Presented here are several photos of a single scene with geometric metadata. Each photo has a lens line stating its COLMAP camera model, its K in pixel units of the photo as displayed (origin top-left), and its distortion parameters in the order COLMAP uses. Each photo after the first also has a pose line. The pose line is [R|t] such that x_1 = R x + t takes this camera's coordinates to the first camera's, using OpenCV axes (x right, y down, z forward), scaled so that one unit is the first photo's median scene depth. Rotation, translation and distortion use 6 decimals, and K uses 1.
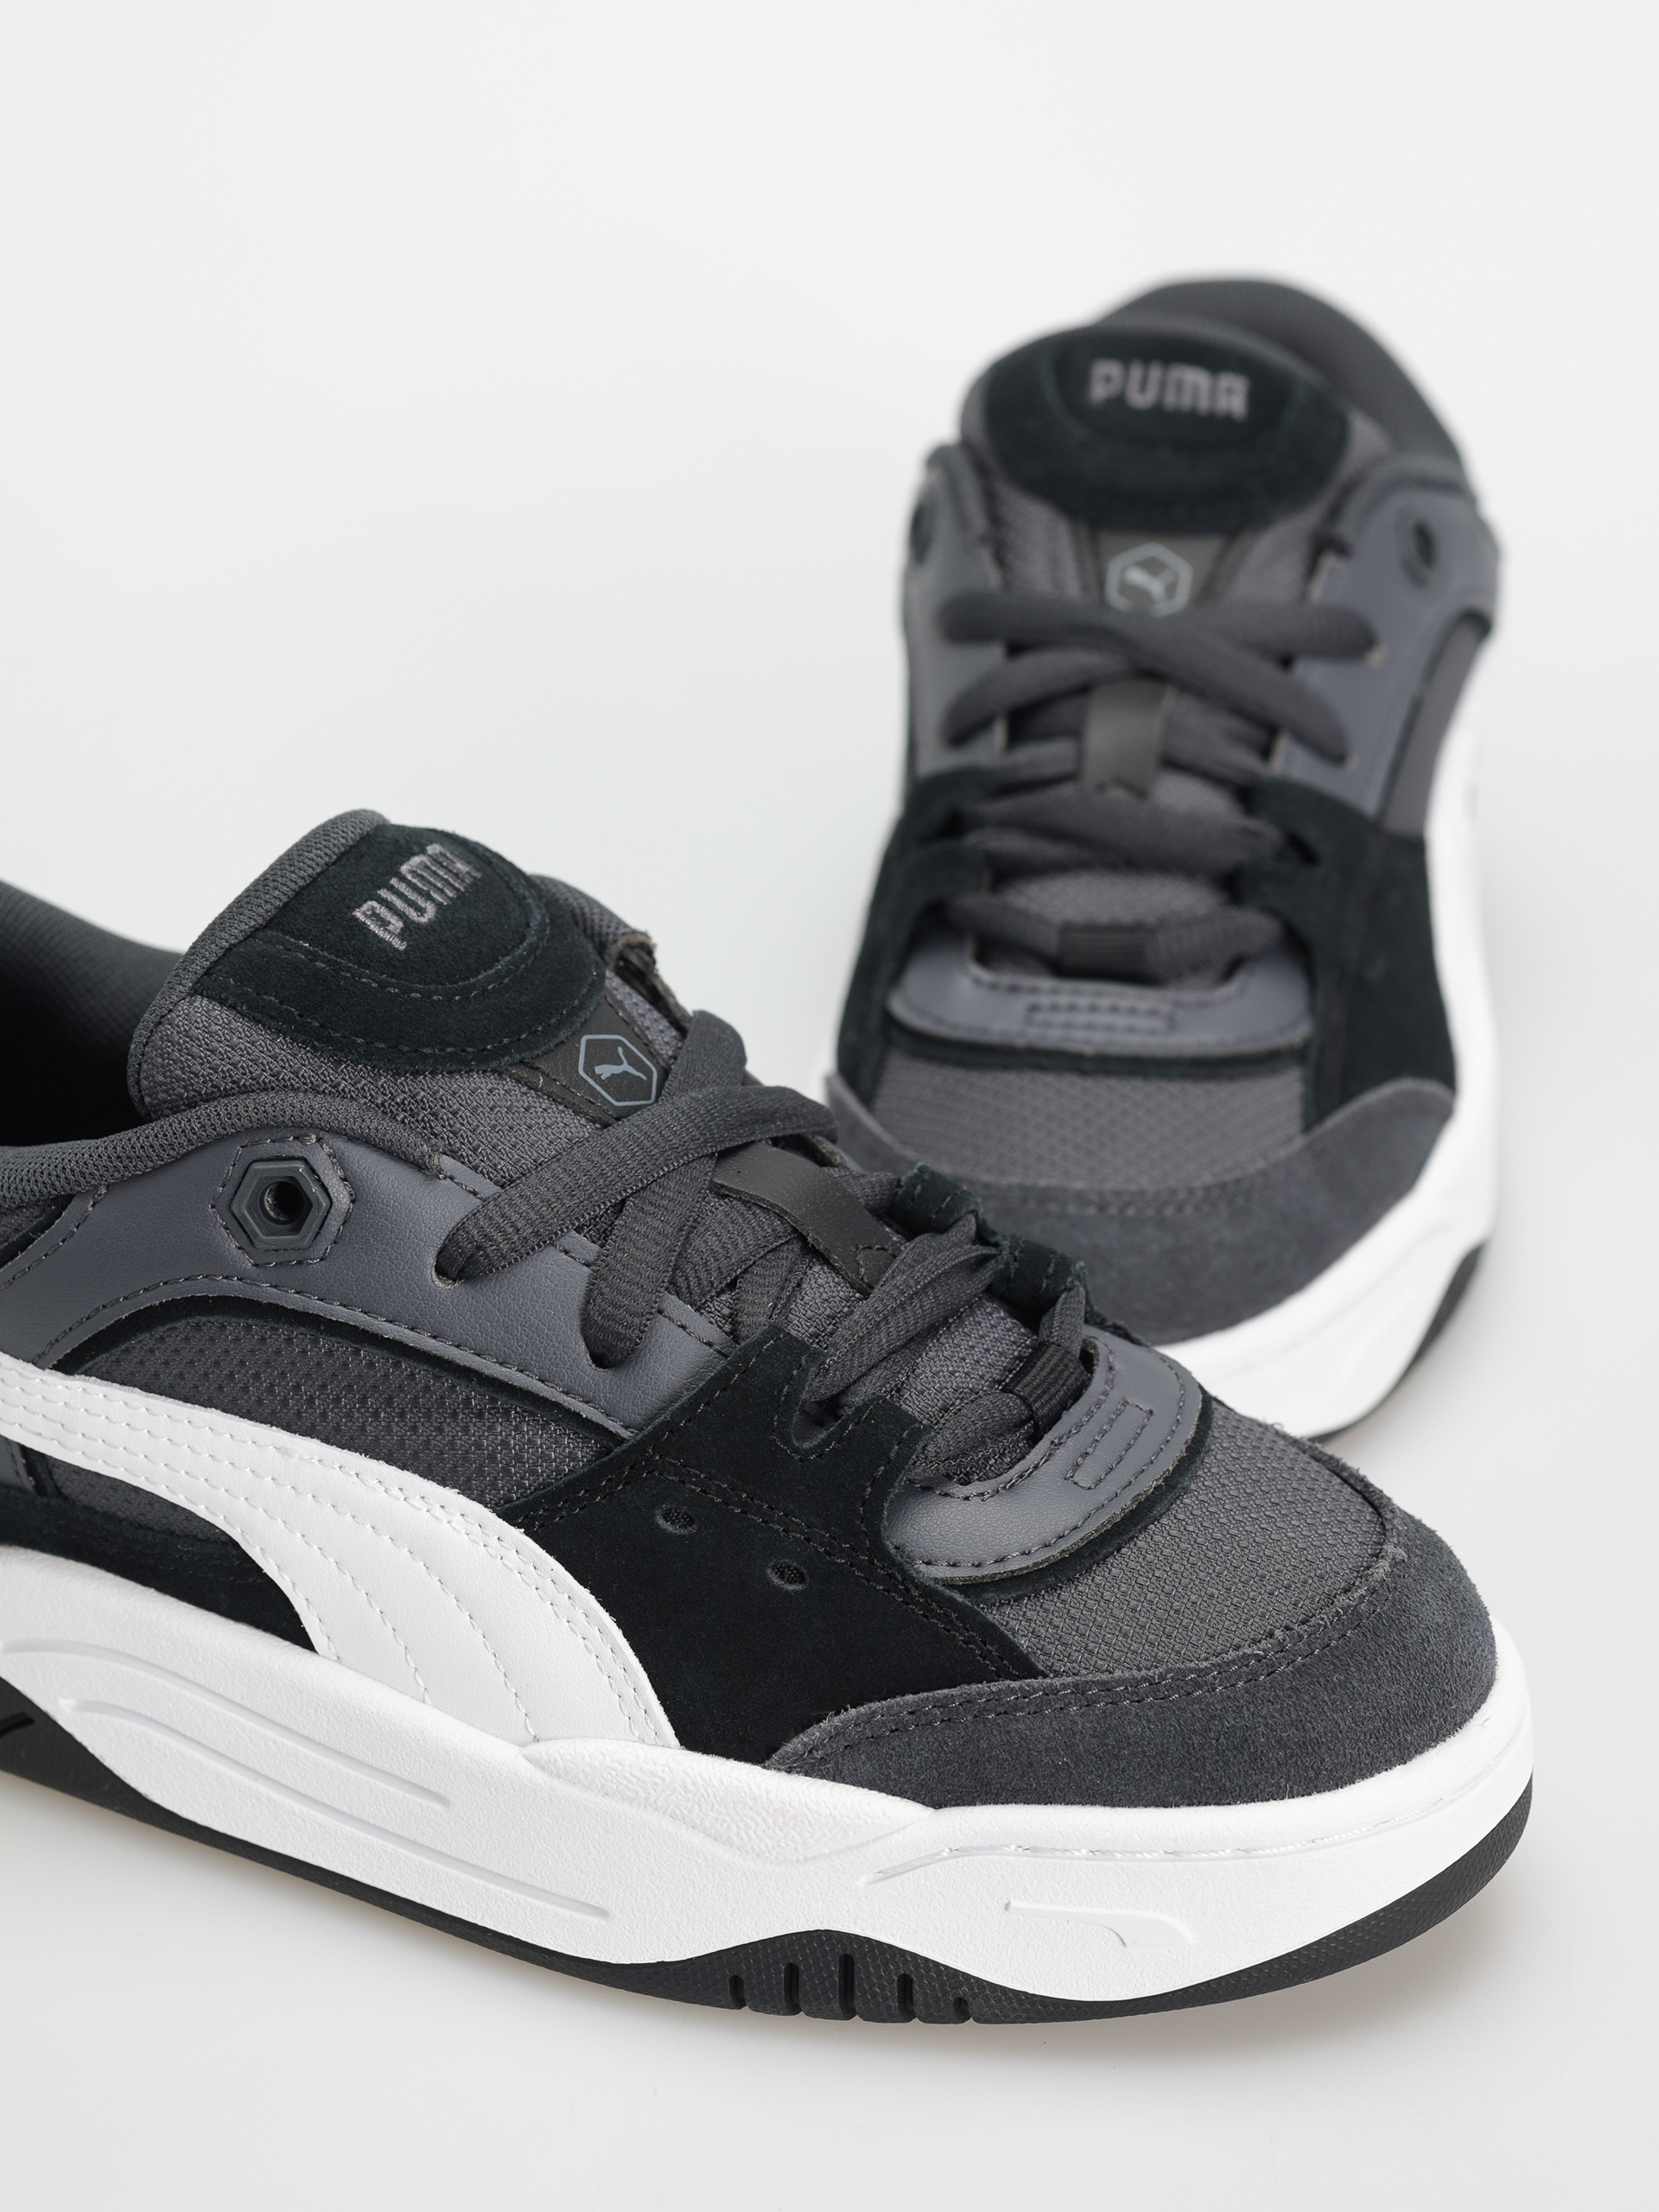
lens RADIAL K [[7087.0, 0, 833.2], [0, 7087.0, 1106.5], [0, 0, 1]] dist [0.066084, 0.000000]
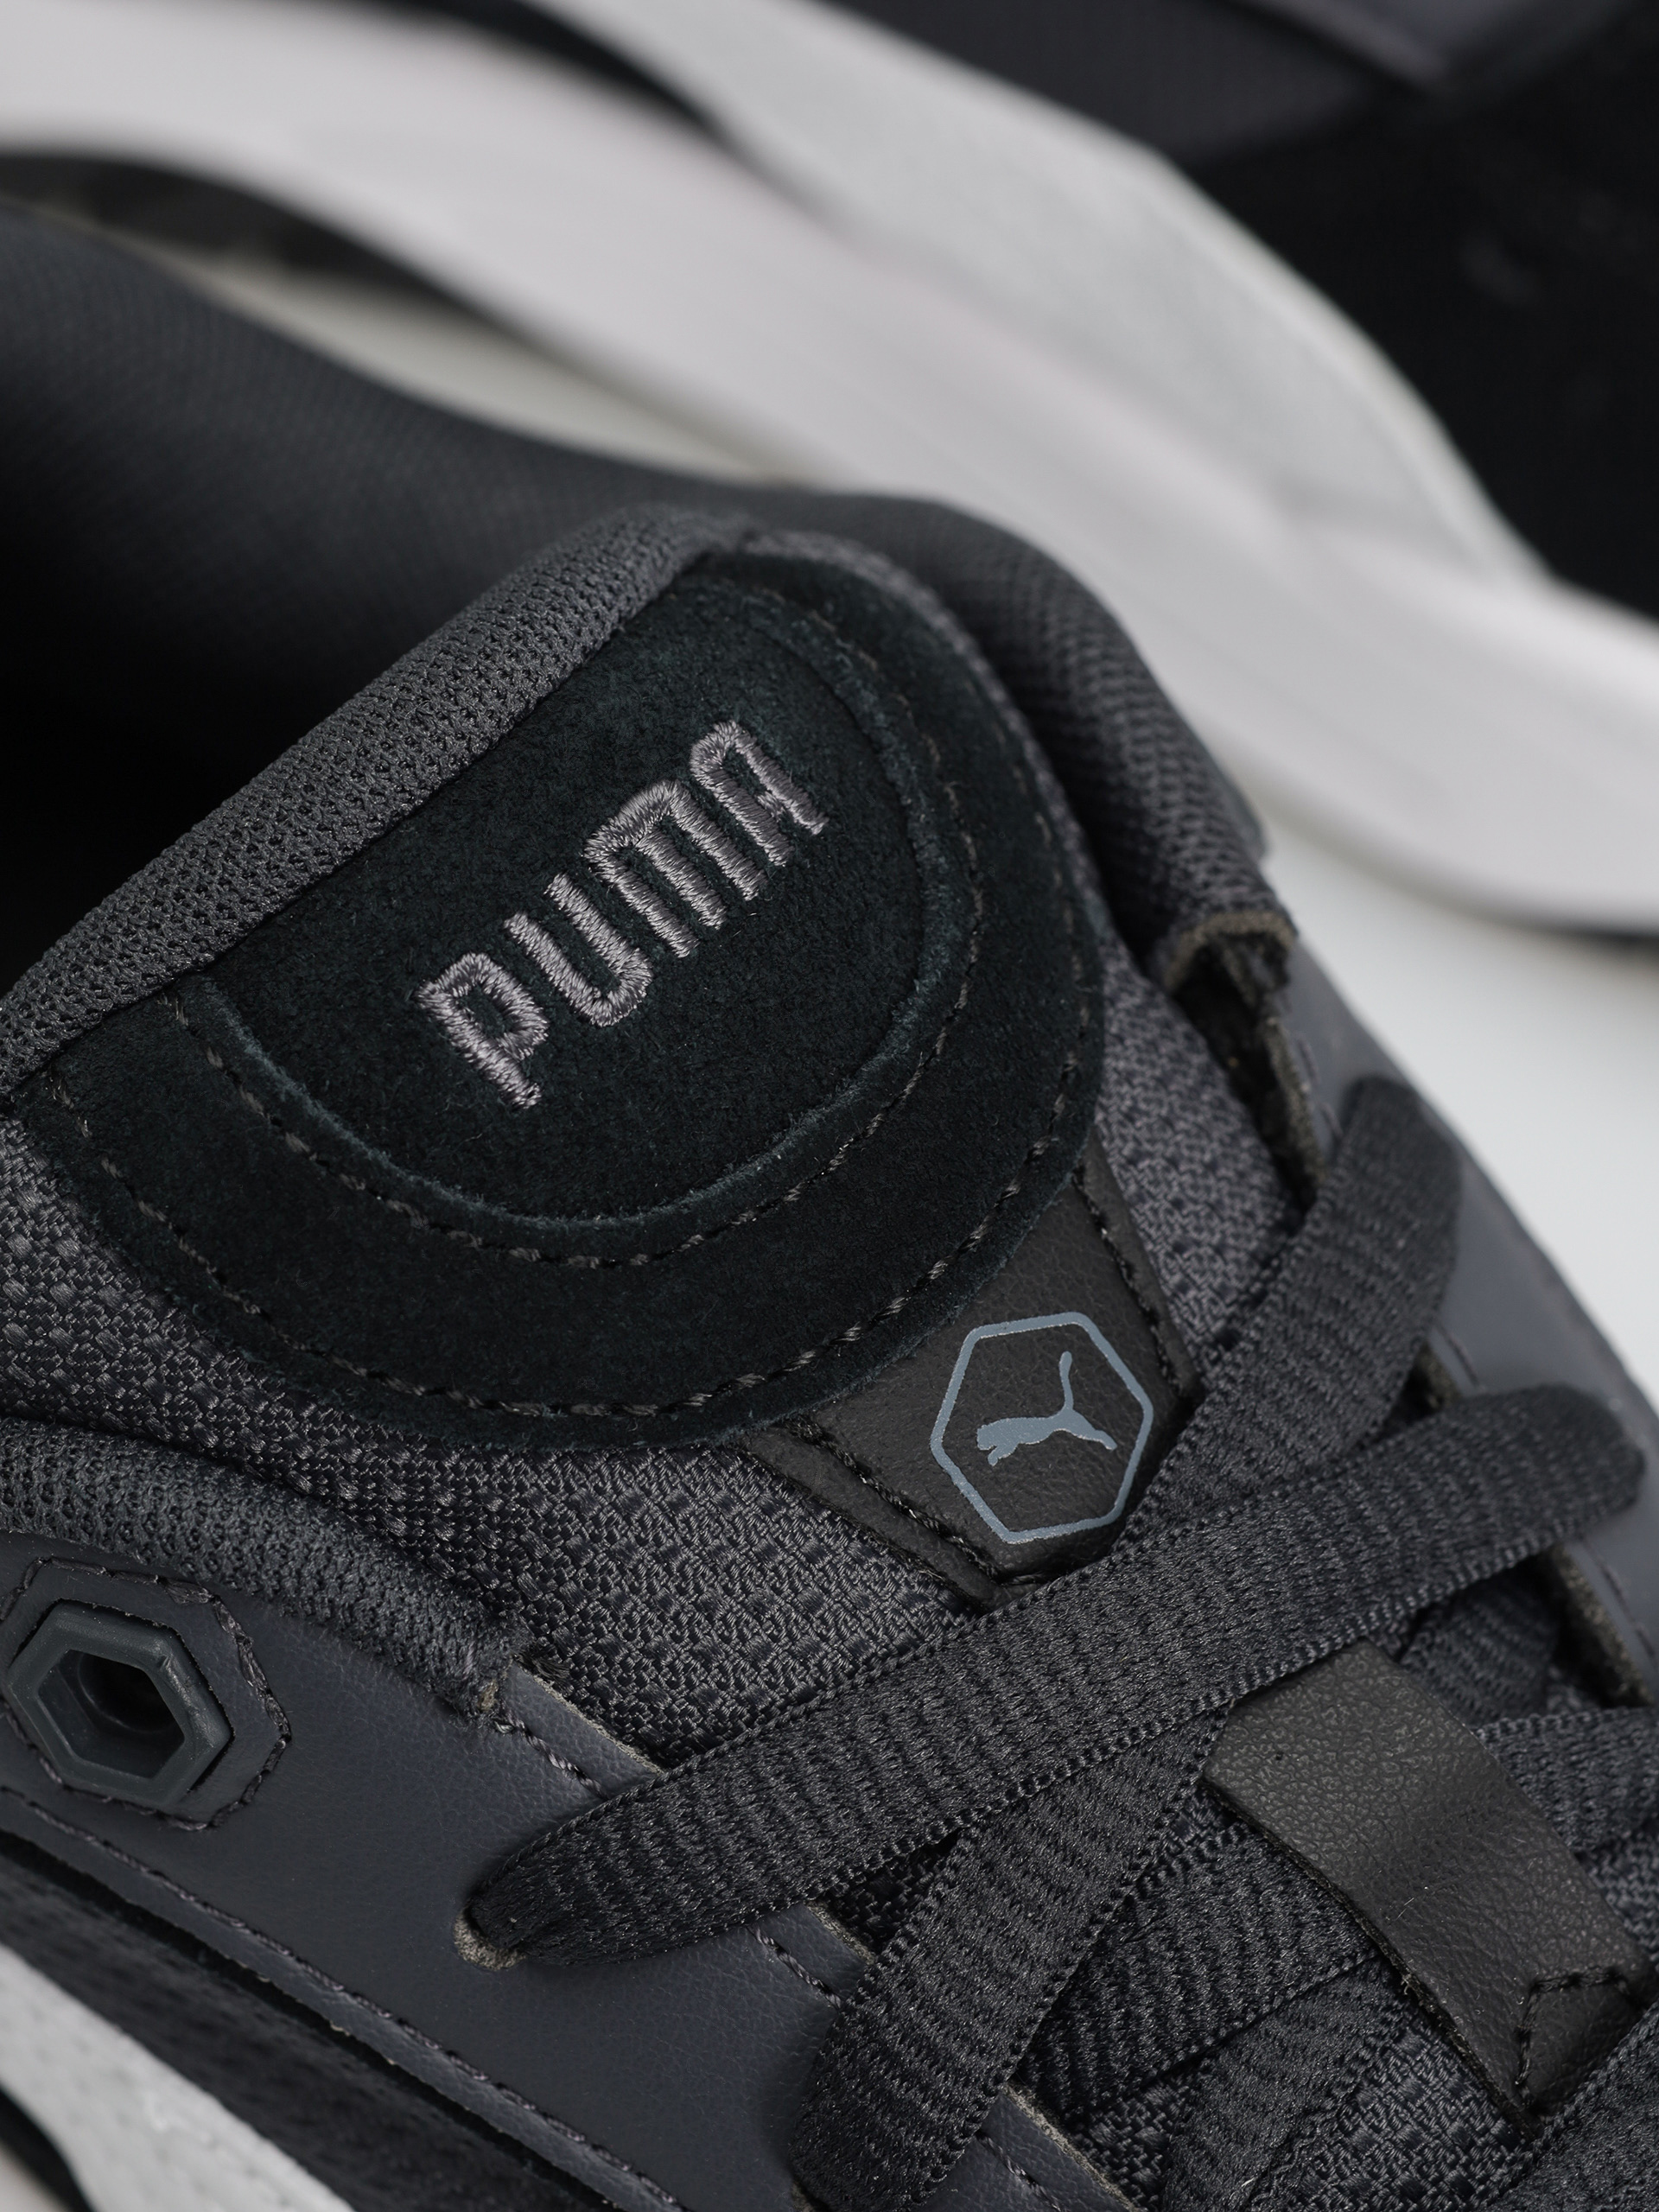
lens RADIAL K [[7087.0, 0, 827.5], [0, 7087.0, 1108.0], [0, 0, 1]] dist [0.066084, 0.000000]
pose [[0.949369, 0.234918, -0.208597, 0.038165], [-0.110673, 0.871492, 0.477759, -0.214645], [0.294025, -0.430483, 0.853366, 0.670230]]
